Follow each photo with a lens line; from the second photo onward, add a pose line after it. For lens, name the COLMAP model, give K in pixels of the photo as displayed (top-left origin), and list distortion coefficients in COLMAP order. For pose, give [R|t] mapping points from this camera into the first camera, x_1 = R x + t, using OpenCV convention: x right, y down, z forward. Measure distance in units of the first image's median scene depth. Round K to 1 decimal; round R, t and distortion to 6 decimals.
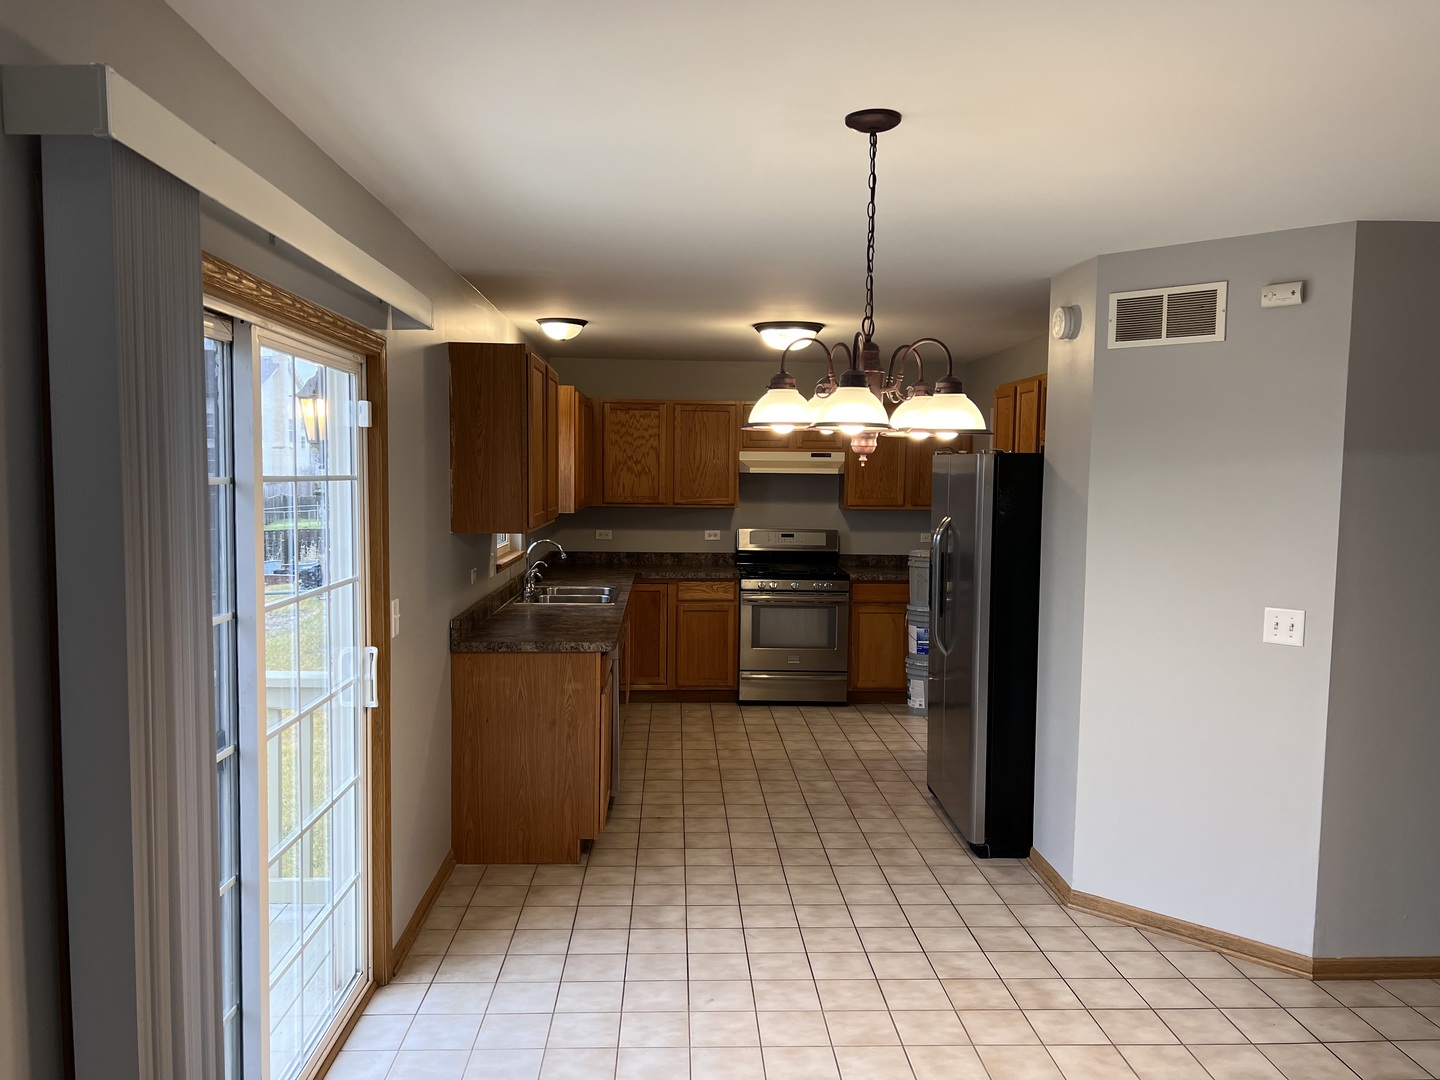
lens RADIAL K [[1084.4, 0, 721.9], [0, 1084.4, 550.1], [0, 0, 1]] dist [0.062183, -0.074543]
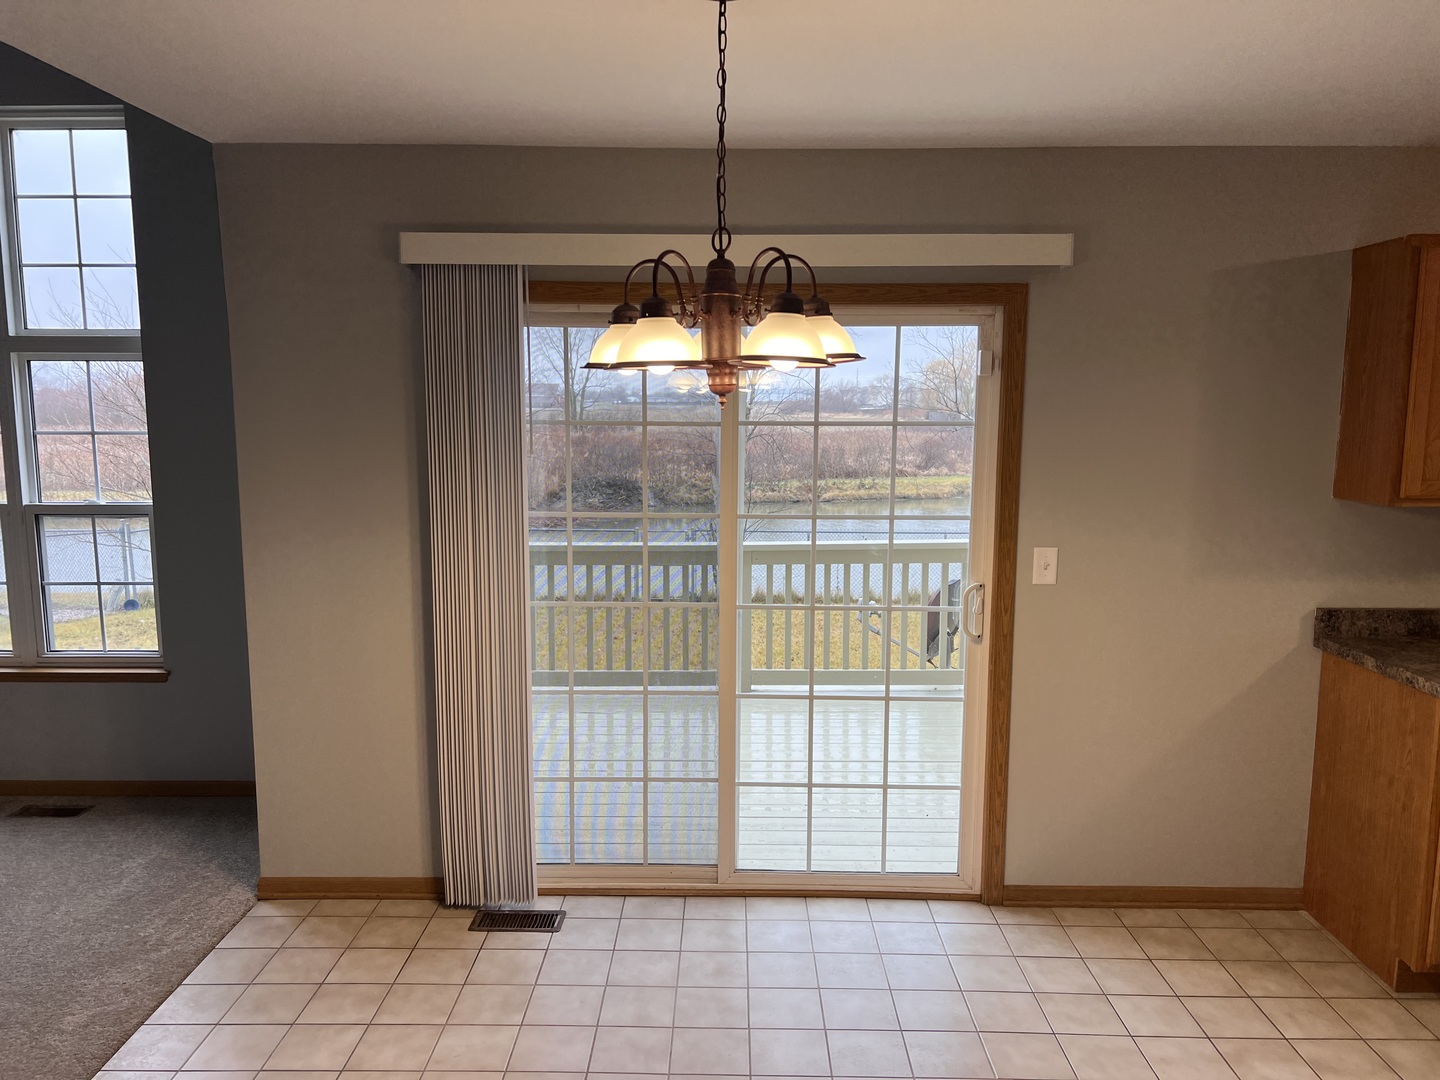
lens RADIAL K [[1084.4, 0, 721.9], [0, 1084.4, 550.1], [0, 0, 1]] dist [0.062183, -0.074543]
pose [[-0.047850, 0.124467, -0.991069, 0.610207], [-0.085453, 0.988058, 0.128215, -0.044228], [0.995193, 0.090825, -0.036643, 0.655942]]
